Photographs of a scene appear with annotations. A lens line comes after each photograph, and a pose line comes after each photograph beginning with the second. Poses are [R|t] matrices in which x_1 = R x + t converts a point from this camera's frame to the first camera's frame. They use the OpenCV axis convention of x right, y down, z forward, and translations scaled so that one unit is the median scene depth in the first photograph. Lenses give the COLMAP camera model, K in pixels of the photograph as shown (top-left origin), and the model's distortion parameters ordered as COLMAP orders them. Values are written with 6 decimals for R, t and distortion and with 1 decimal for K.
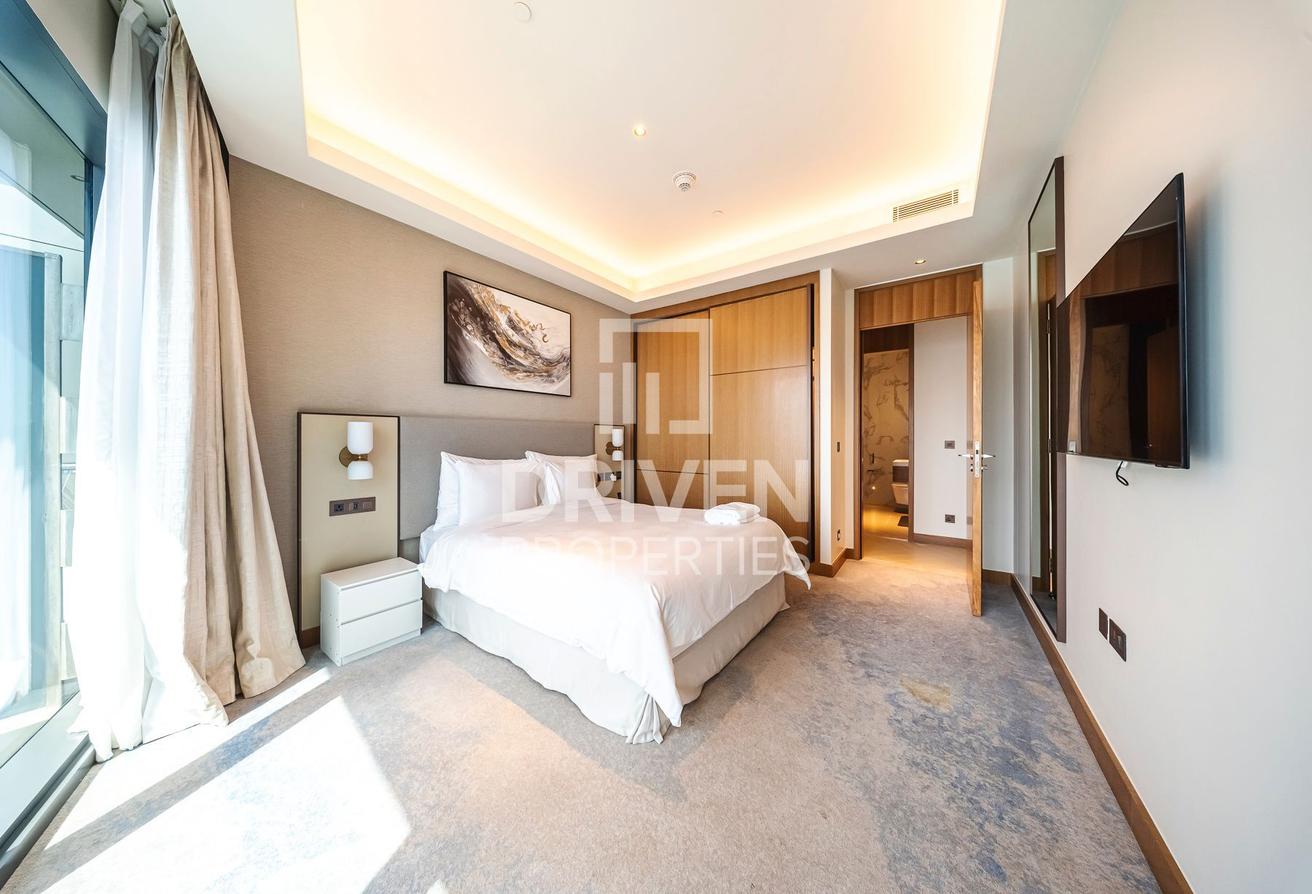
lens RADIAL K [[387.1, 0, 655.9], [0, 387.1, 435.5], [0, 0, 1]] dist [-0.002413, -0.000701]
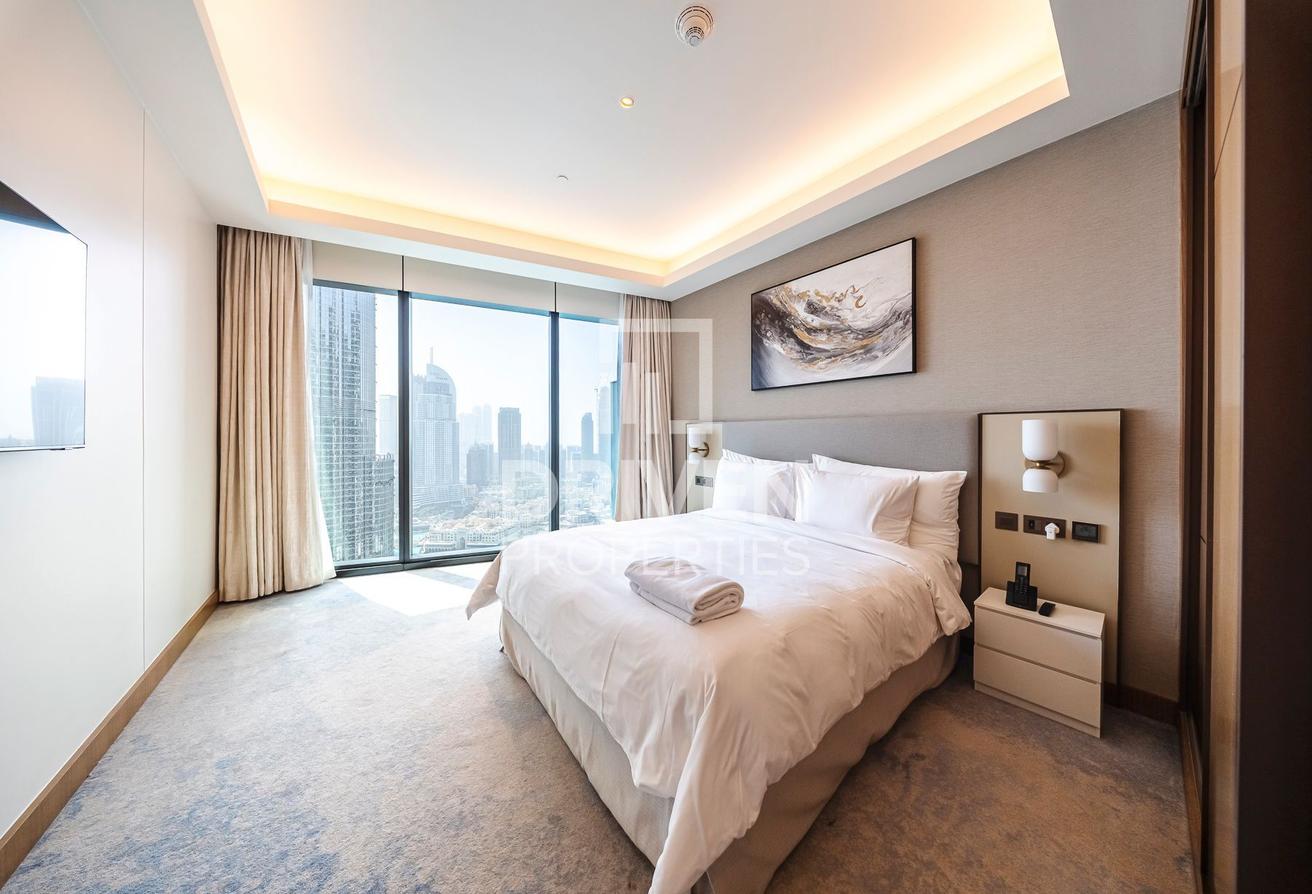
lens RADIAL K [[387.1, 0, 654.0], [0, 387.1, 439.9], [0, 0, 1]] dist [-0.002413, -0.000701]
pose [[-0.272536, 0.001764, -0.962144, 0.567437], [-0.001097, 0.999997, 0.002144, 0.007914], [0.962145, 0.001640, -0.272533, 0.899305]]
